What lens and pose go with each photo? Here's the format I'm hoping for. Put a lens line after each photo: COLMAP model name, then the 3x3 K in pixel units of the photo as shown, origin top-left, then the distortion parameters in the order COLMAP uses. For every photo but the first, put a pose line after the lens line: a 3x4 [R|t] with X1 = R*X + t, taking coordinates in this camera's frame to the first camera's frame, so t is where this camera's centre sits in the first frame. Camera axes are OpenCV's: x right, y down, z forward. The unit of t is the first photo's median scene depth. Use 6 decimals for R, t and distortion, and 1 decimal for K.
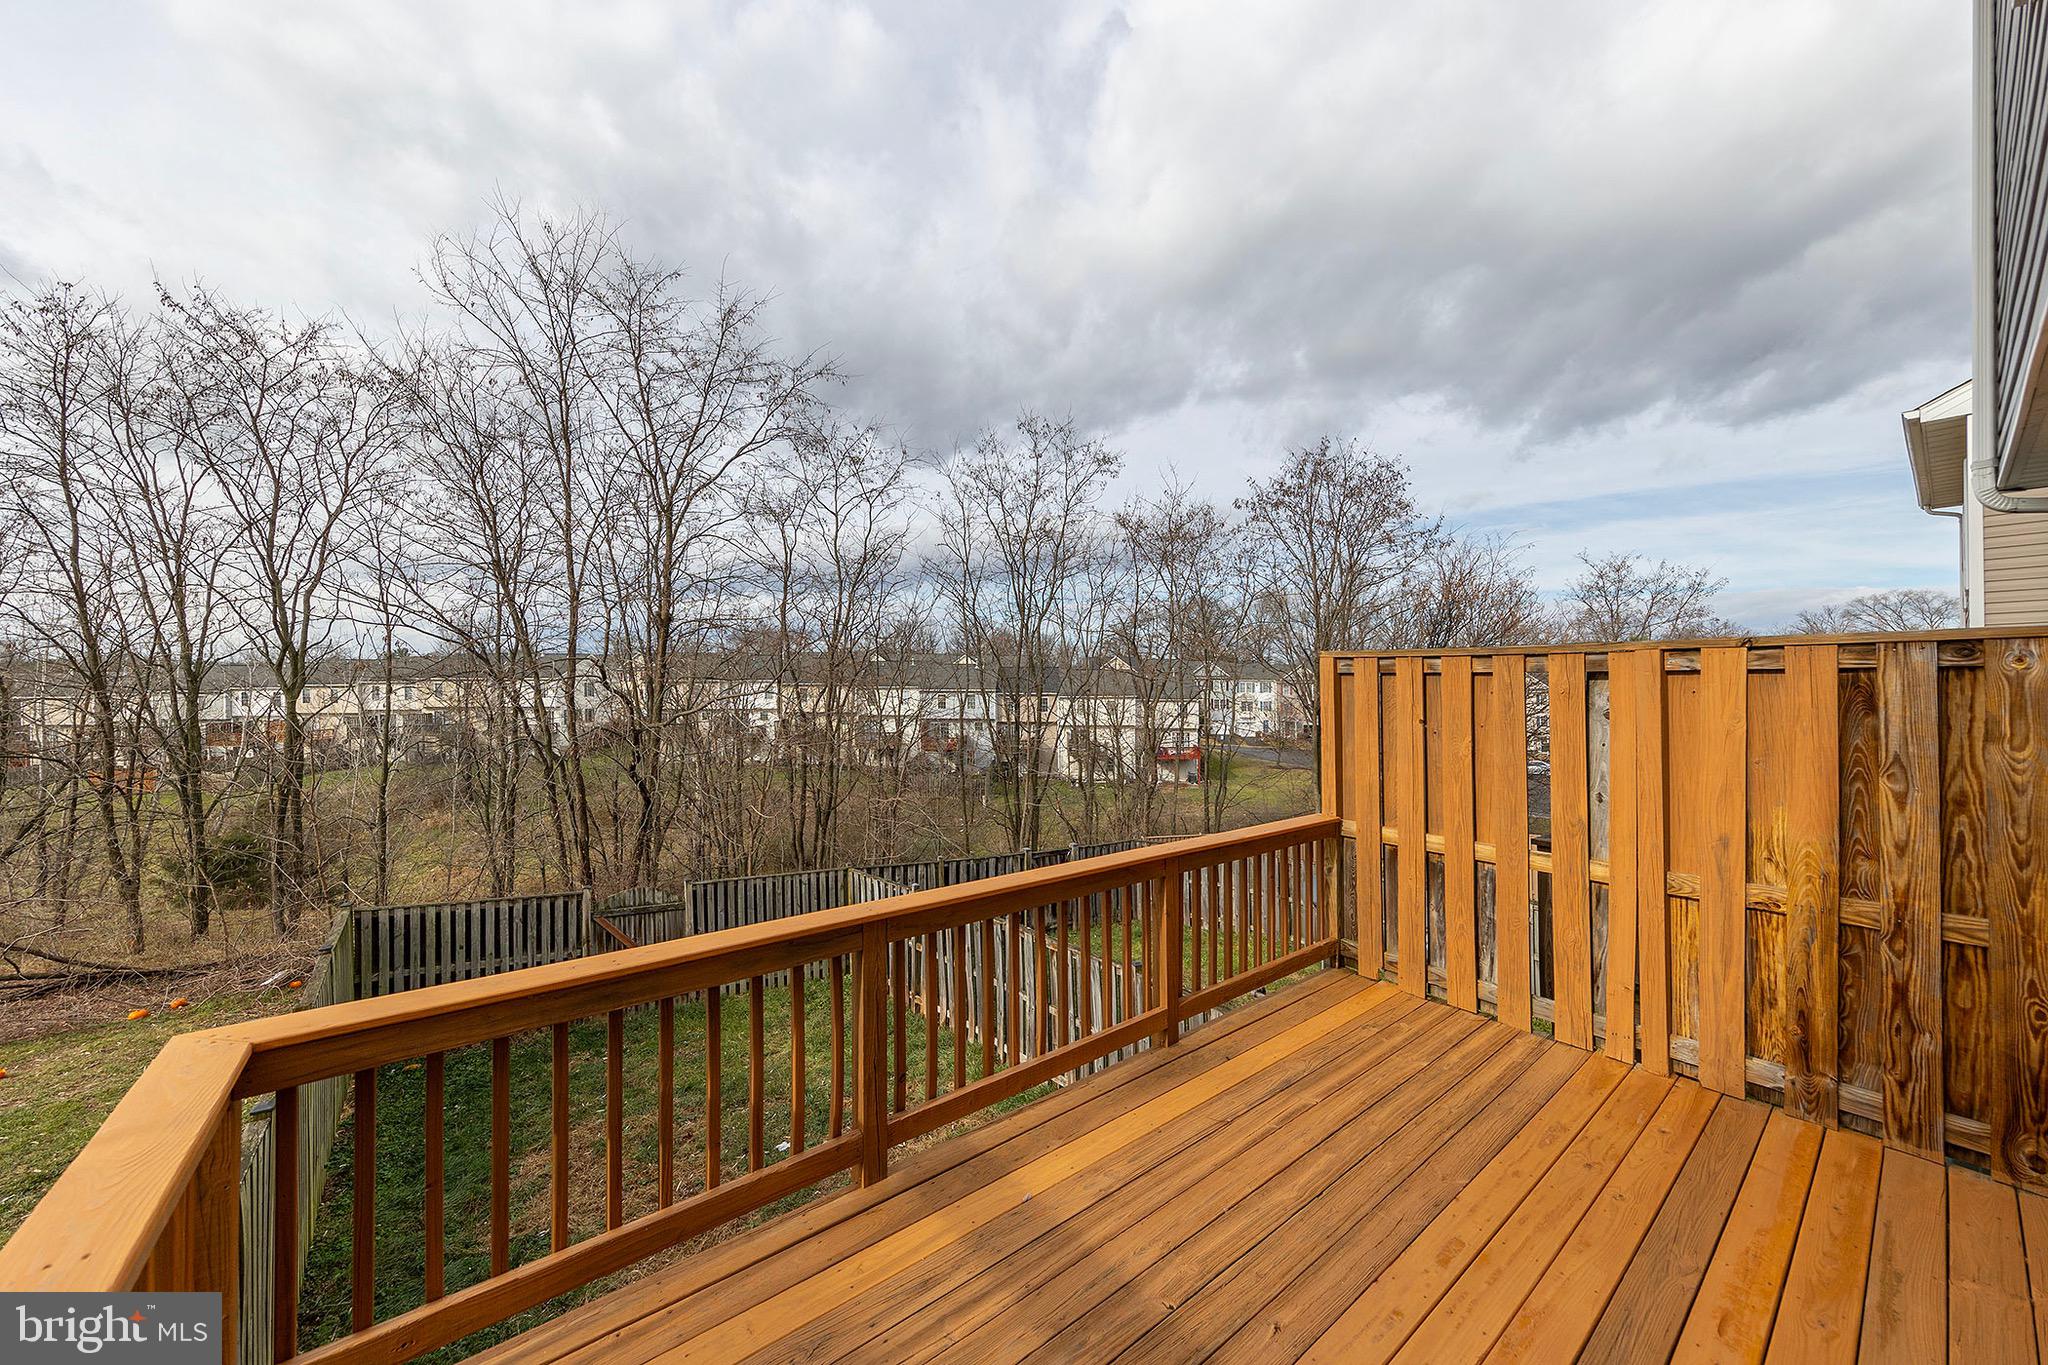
lens RADIAL K [[727.9, 0, 1049.3], [0, 727.9, 680.9], [0, 0, 1]] dist [0.009006, 0.000025]
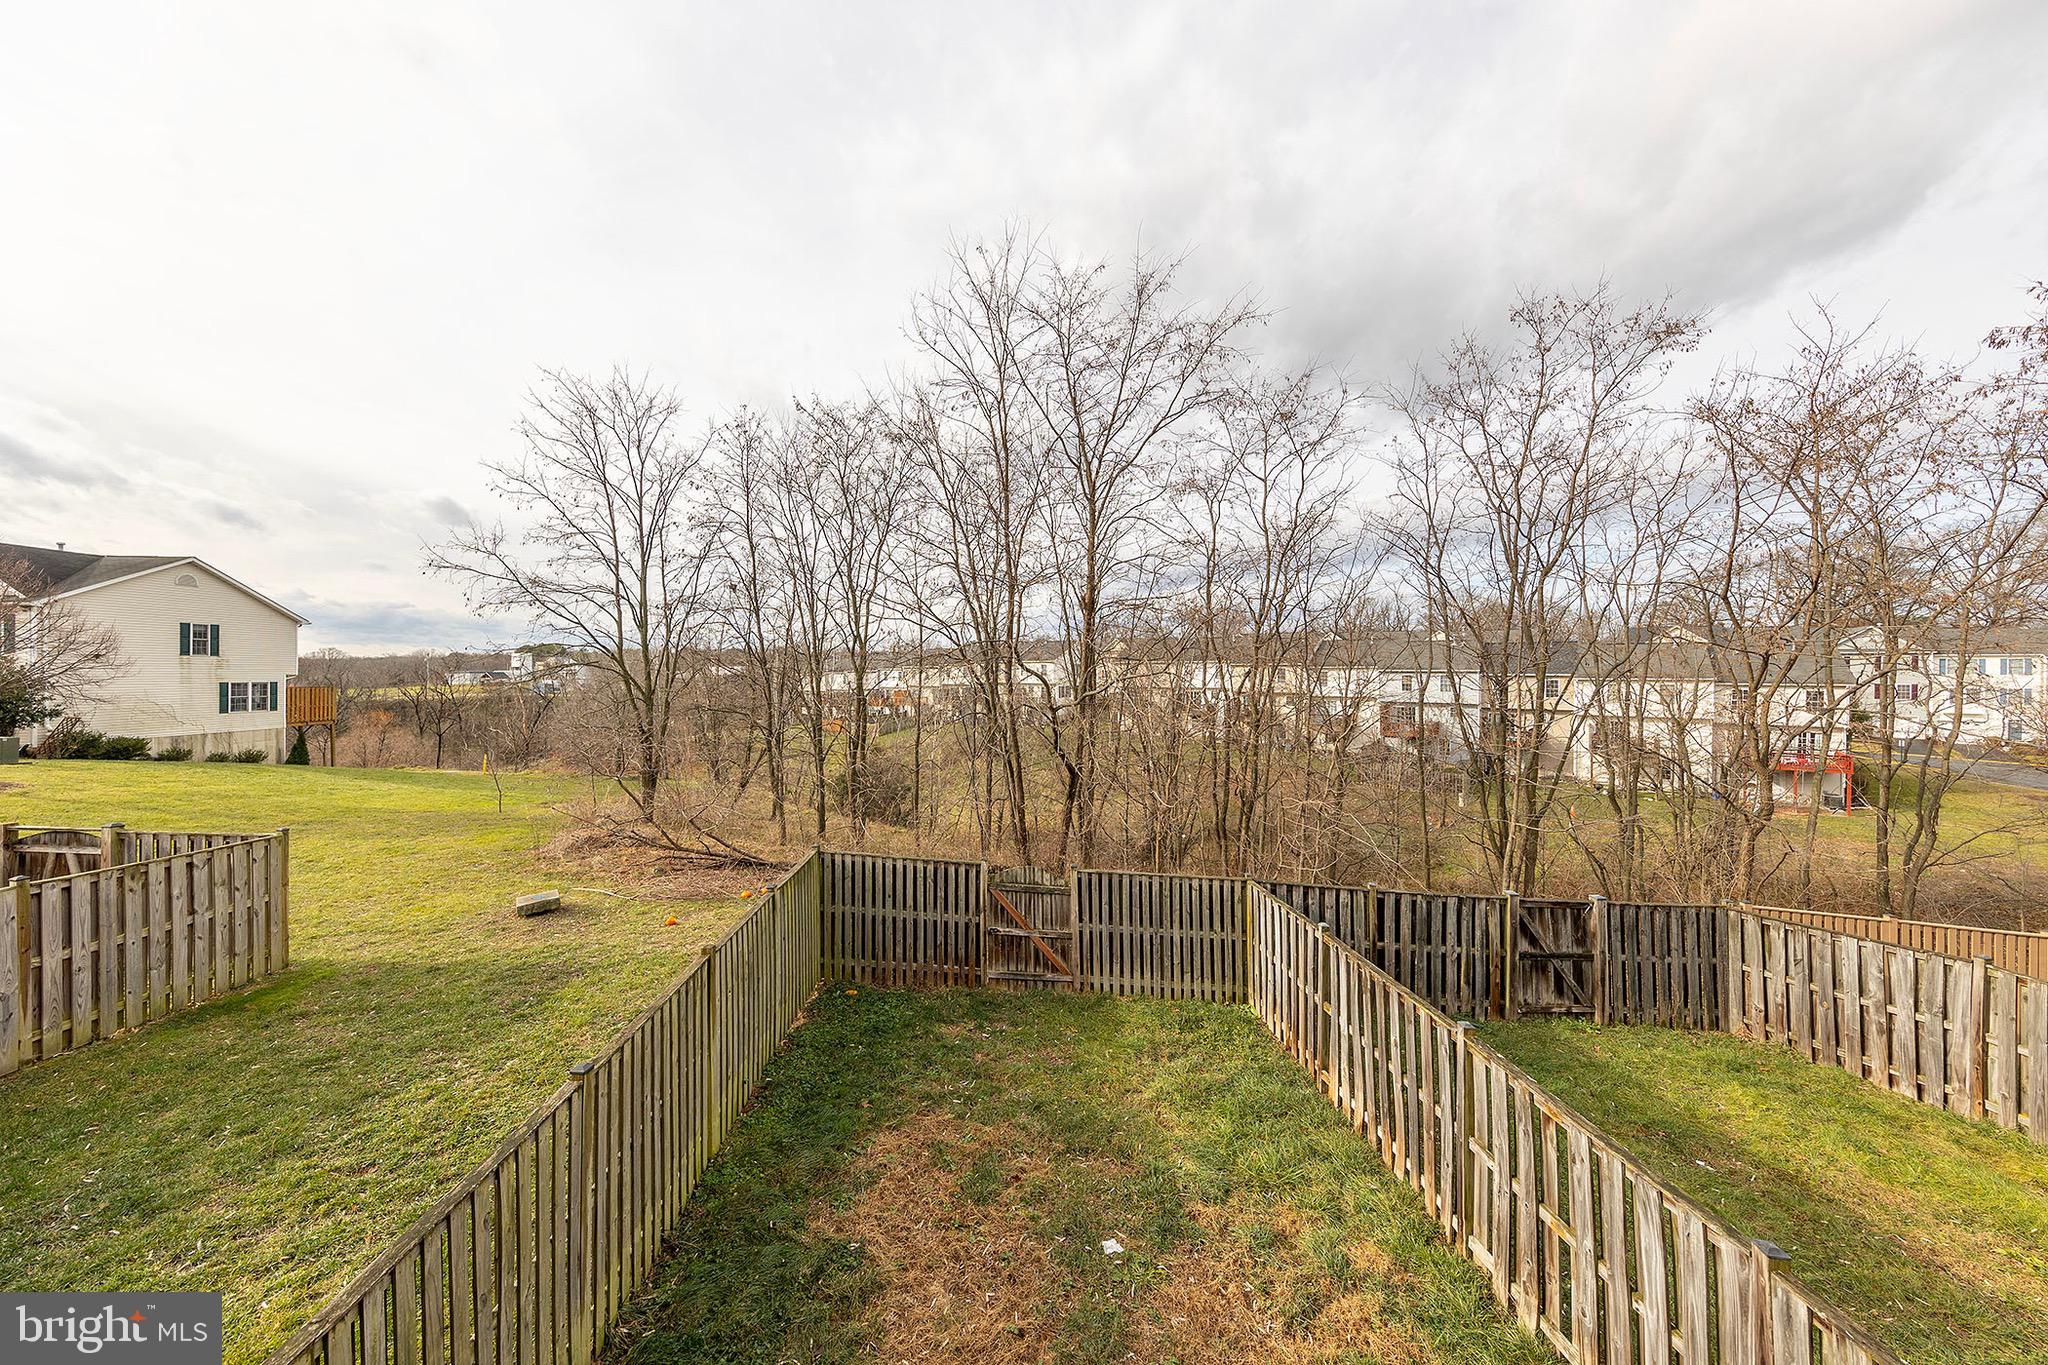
lens RADIAL K [[693.0, 0, 1007.1], [0, 693.0, 686.1], [0, 0, 1]] dist [0.005117, -0.000022]
pose [[0.781079, 0.014797, -0.624257, 0.004524], [0.007559, 0.999422, 0.033148, 0.000480], [0.624386, -0.030610, 0.780516, 0.102908]]
